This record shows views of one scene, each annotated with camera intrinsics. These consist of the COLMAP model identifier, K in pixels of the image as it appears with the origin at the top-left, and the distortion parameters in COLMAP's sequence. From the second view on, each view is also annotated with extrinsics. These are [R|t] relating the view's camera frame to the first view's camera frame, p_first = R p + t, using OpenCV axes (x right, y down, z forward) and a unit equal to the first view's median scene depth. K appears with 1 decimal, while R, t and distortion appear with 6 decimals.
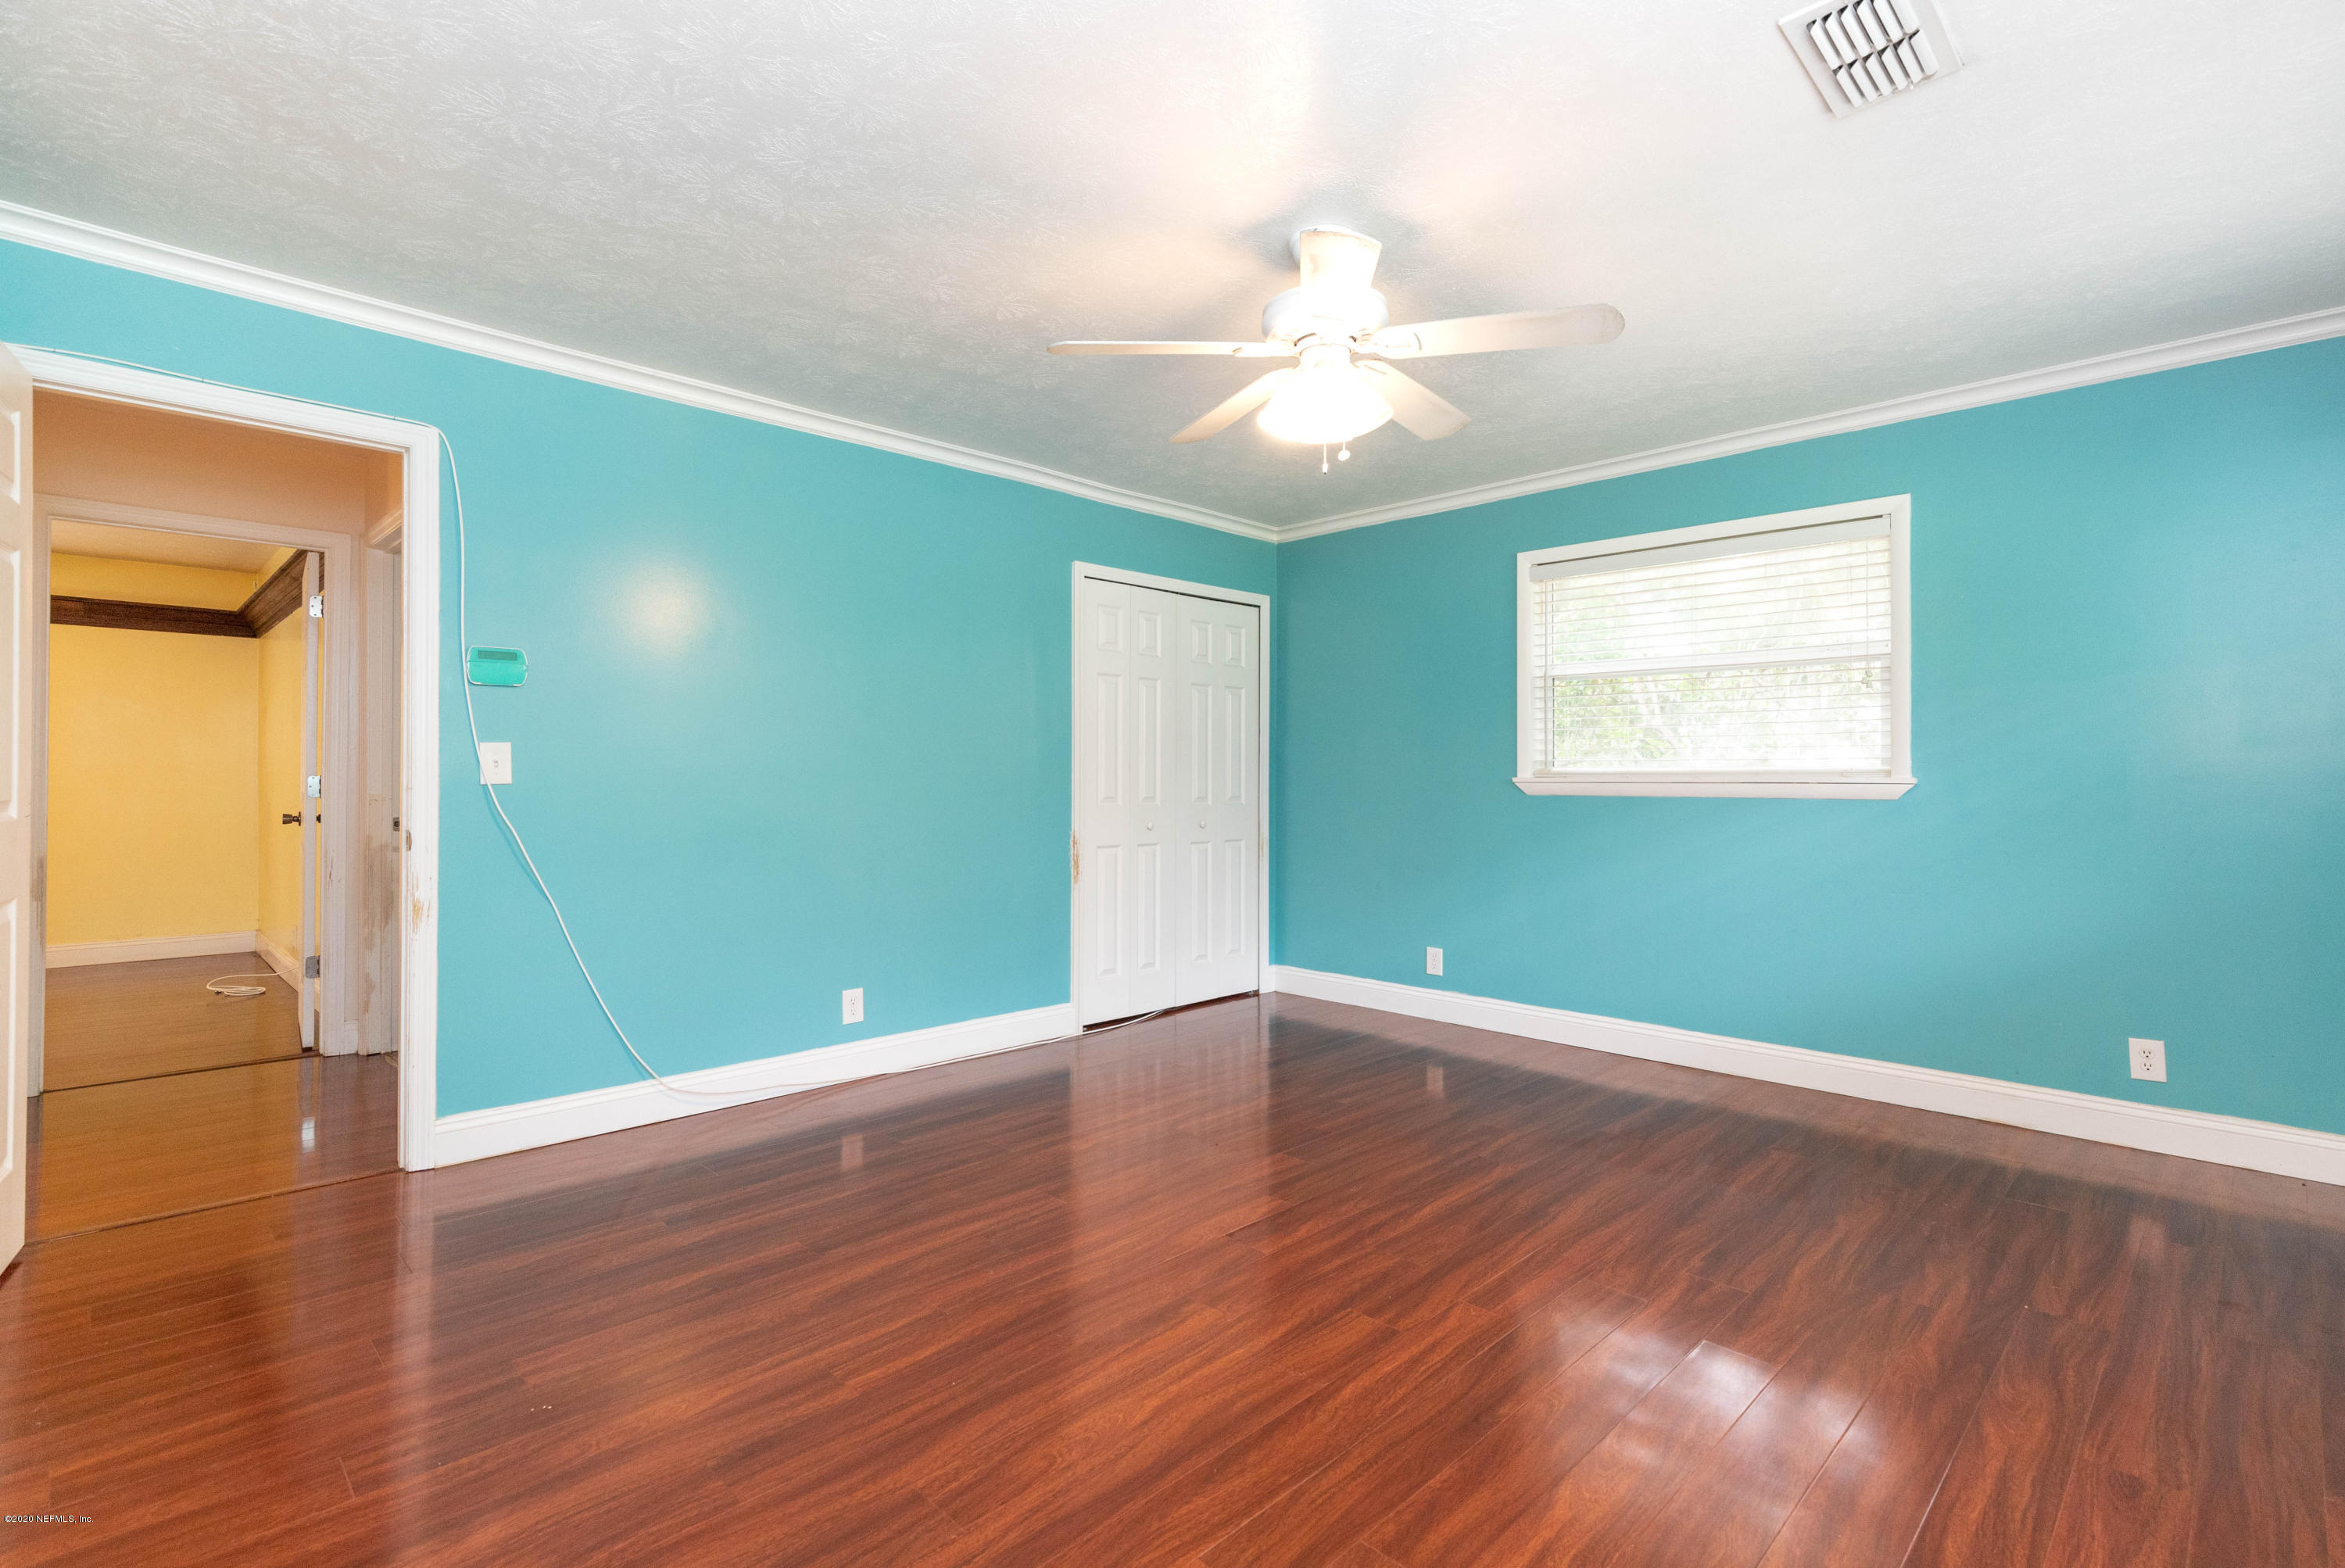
lens RADIAL K [[1081.5, 0, 1180.0], [0, 1081.5, 783.2], [0, 0, 1]] dist [0.010403, -0.000419]
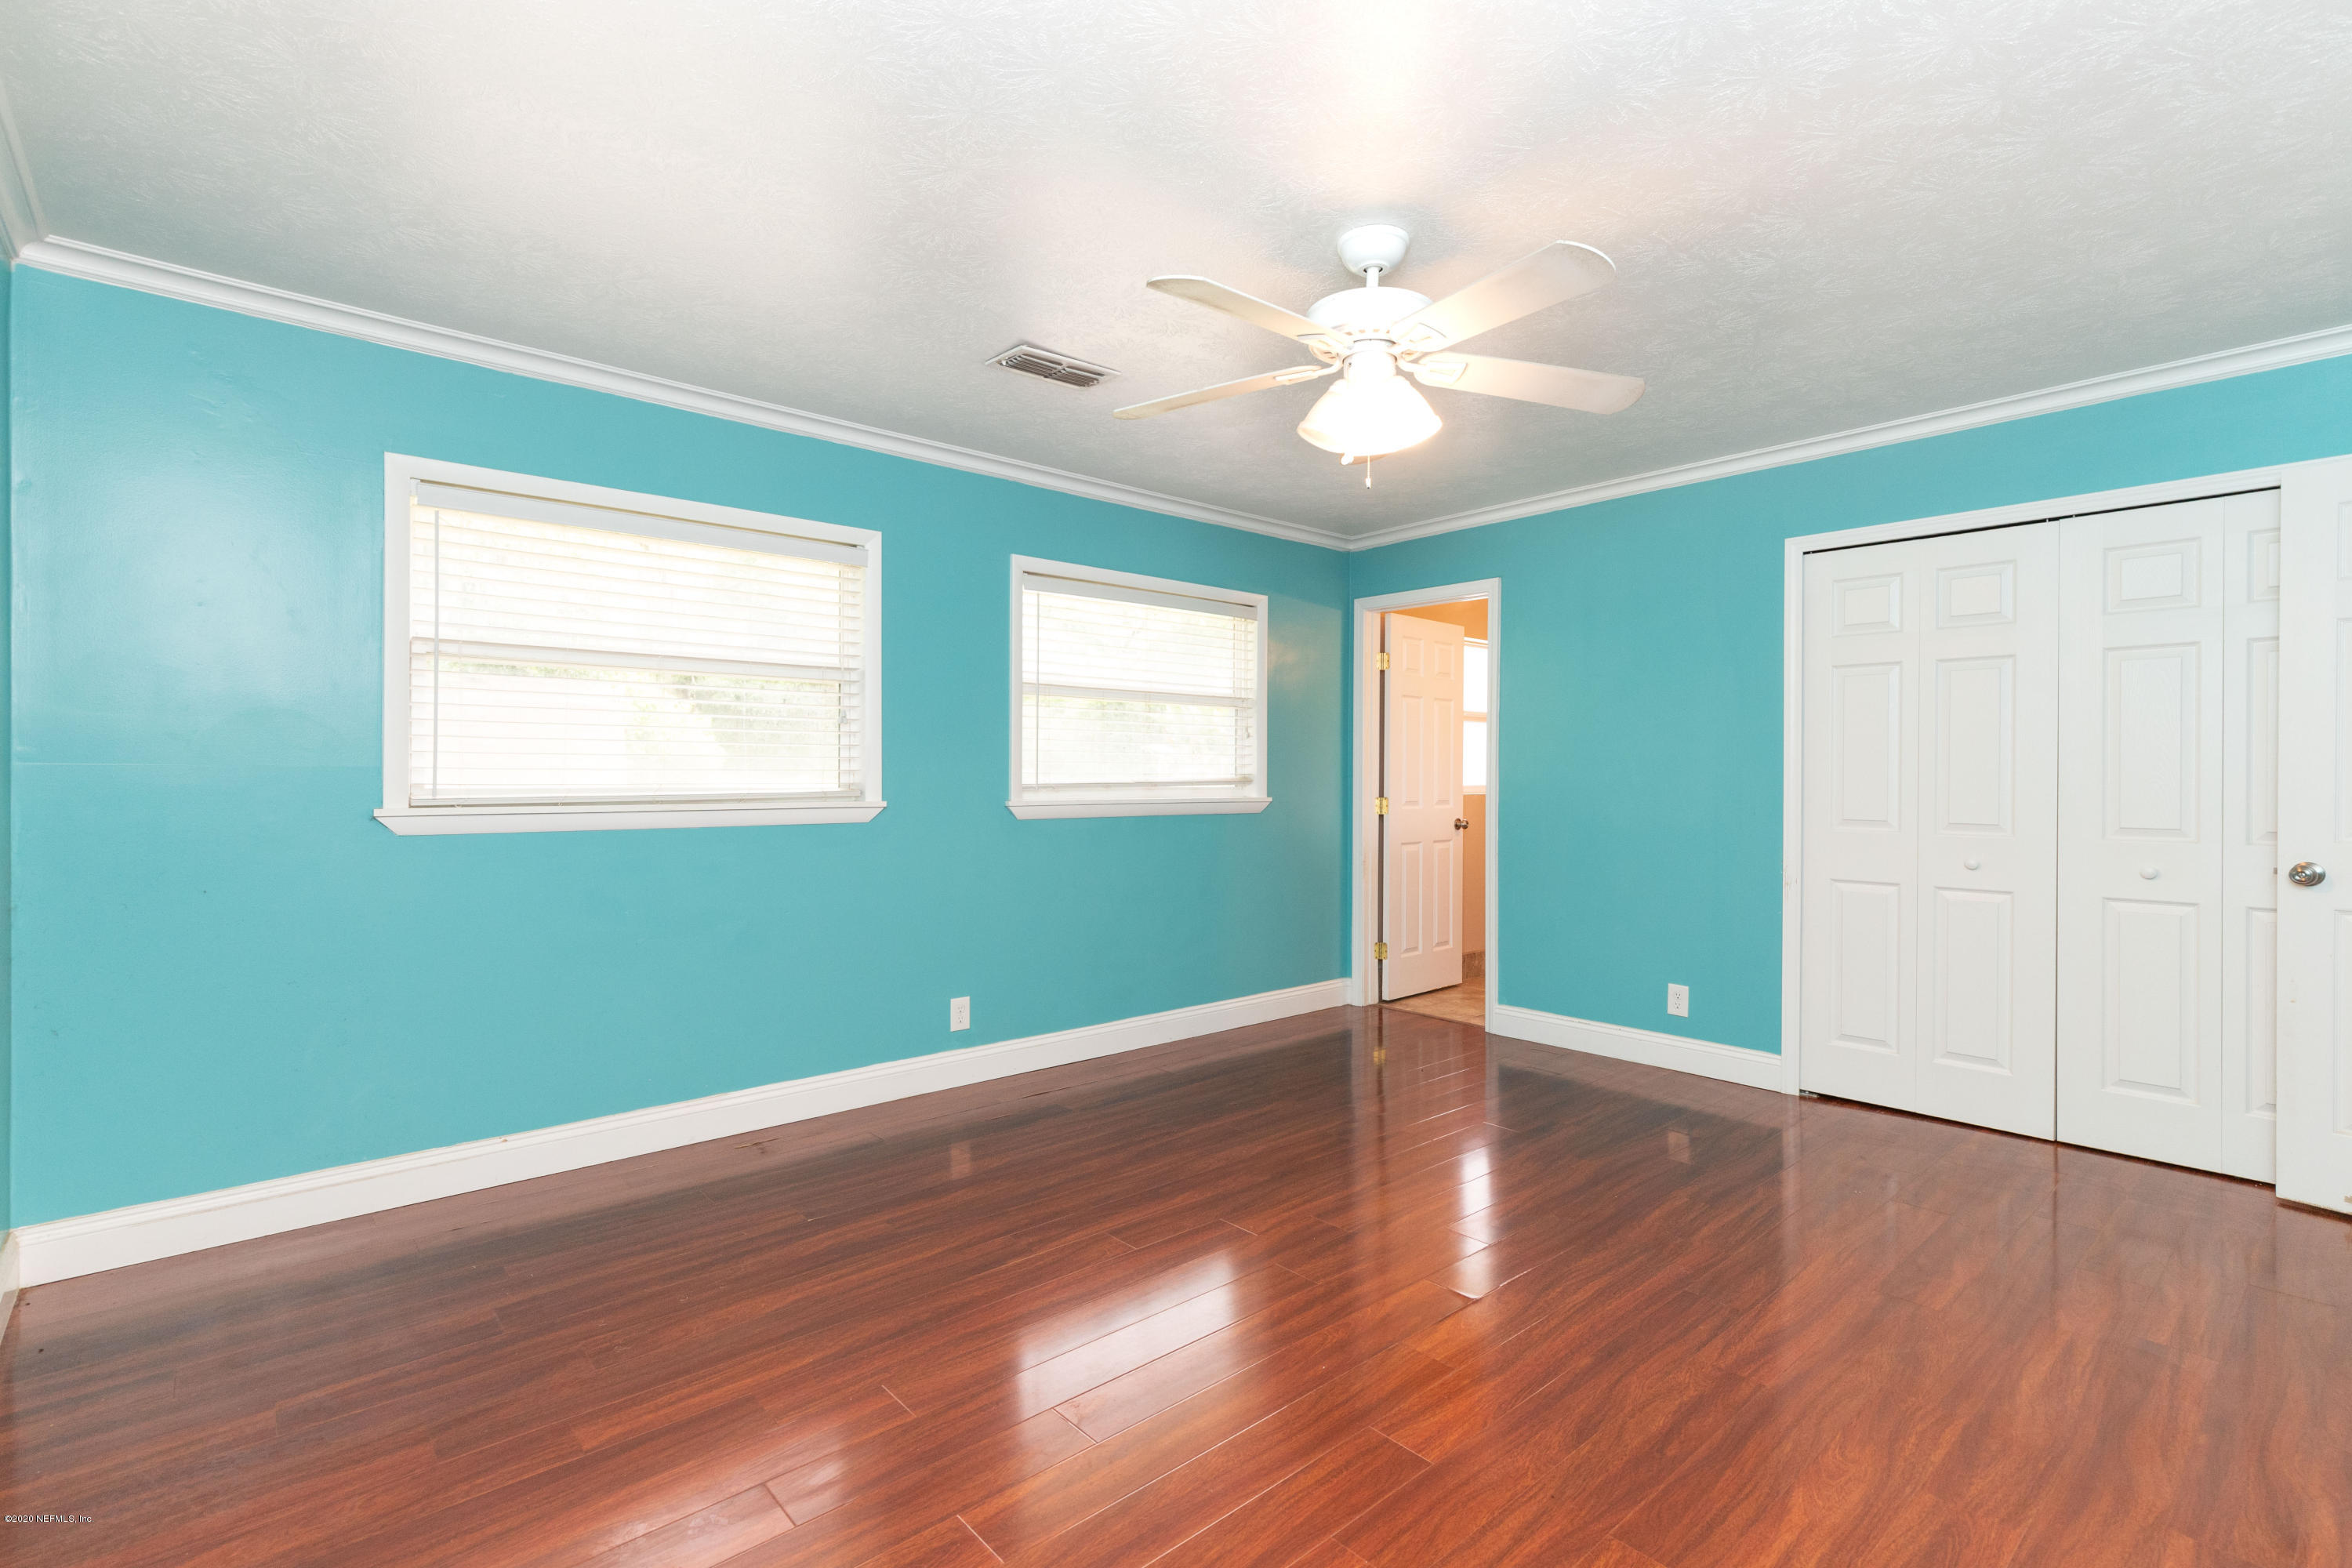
lens RADIAL K [[1084.7, 0, 1183.9], [0, 1084.7, 777.4], [0, 0, 1]] dist [0.010403, -0.000419]
pose [[-0.997909, -0.006510, 0.064308, 0.220192], [-0.006161, 0.999965, 0.005627, -0.033949], [-0.064342, 0.005219, -0.997914, 1.838795]]
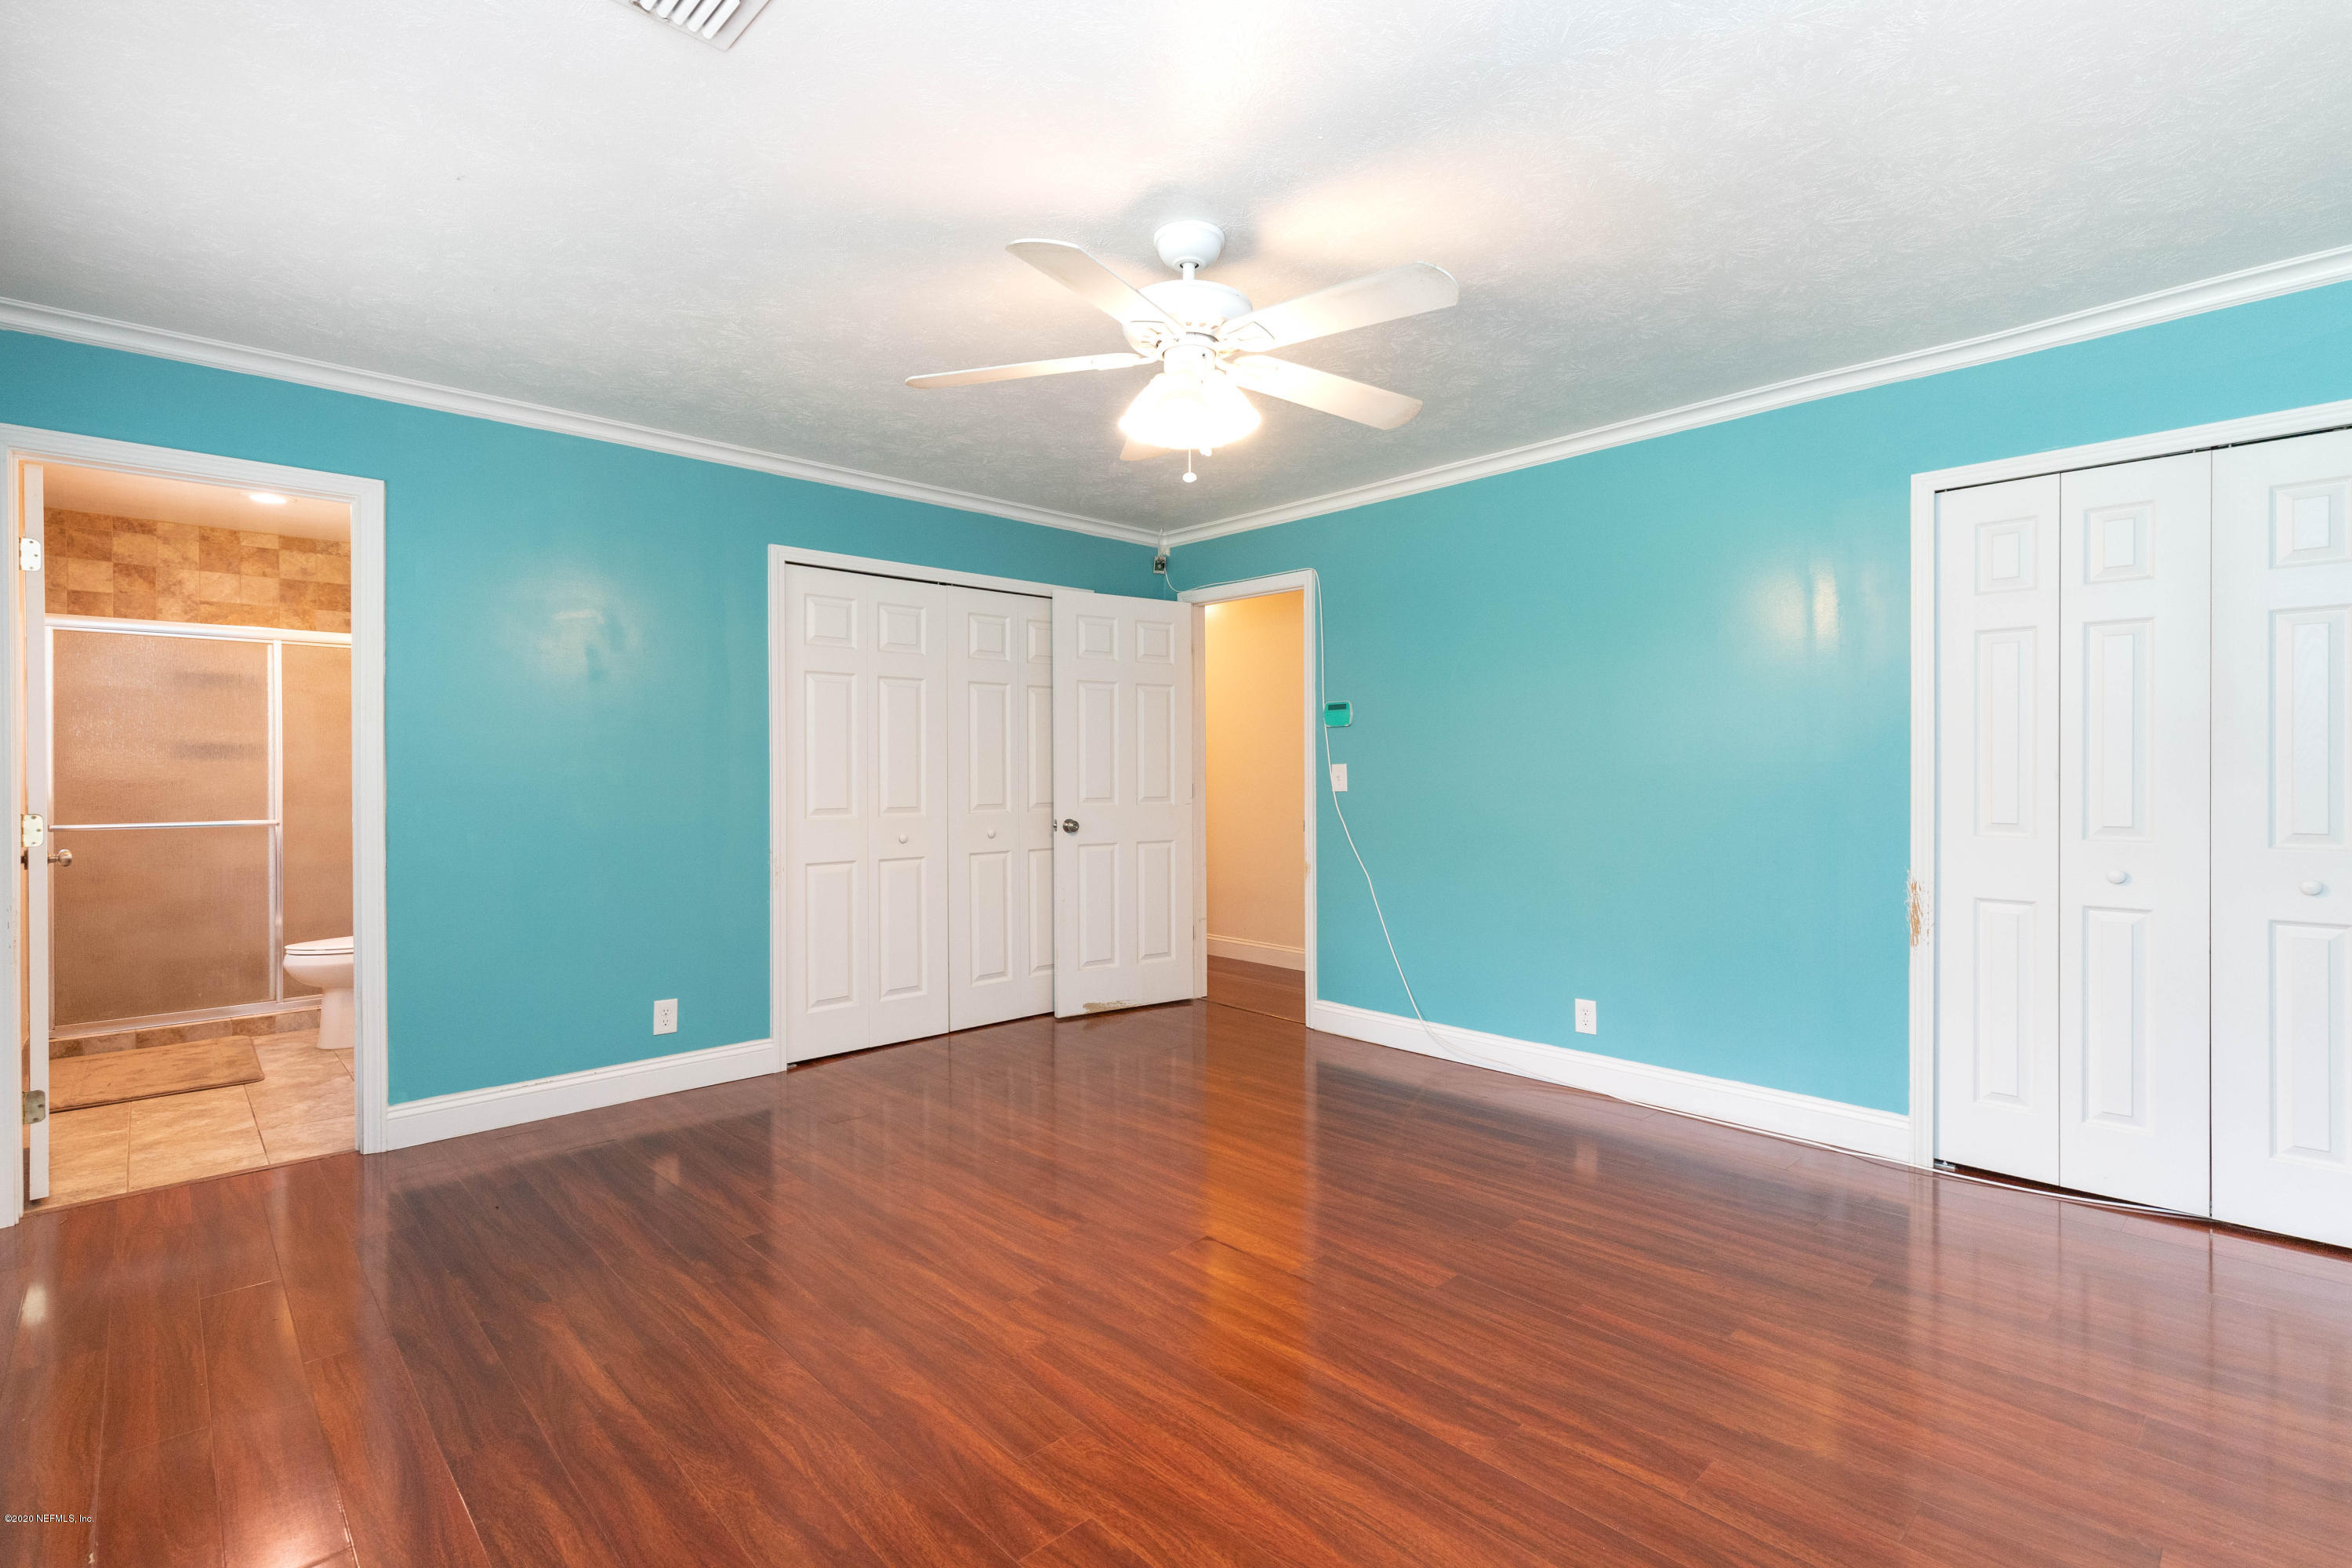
lens RADIAL K [[1084.7, 0, 1198.8], [0, 1084.7, 784.4], [0, 0, 1]] dist [0.010403, -0.000419]
pose [[-0.019109, 0.007186, -0.999792, 1.022207], [0.000005, 0.999974, 0.007187, -0.023194], [0.999817, 0.000133, -0.019109, 0.954222]]
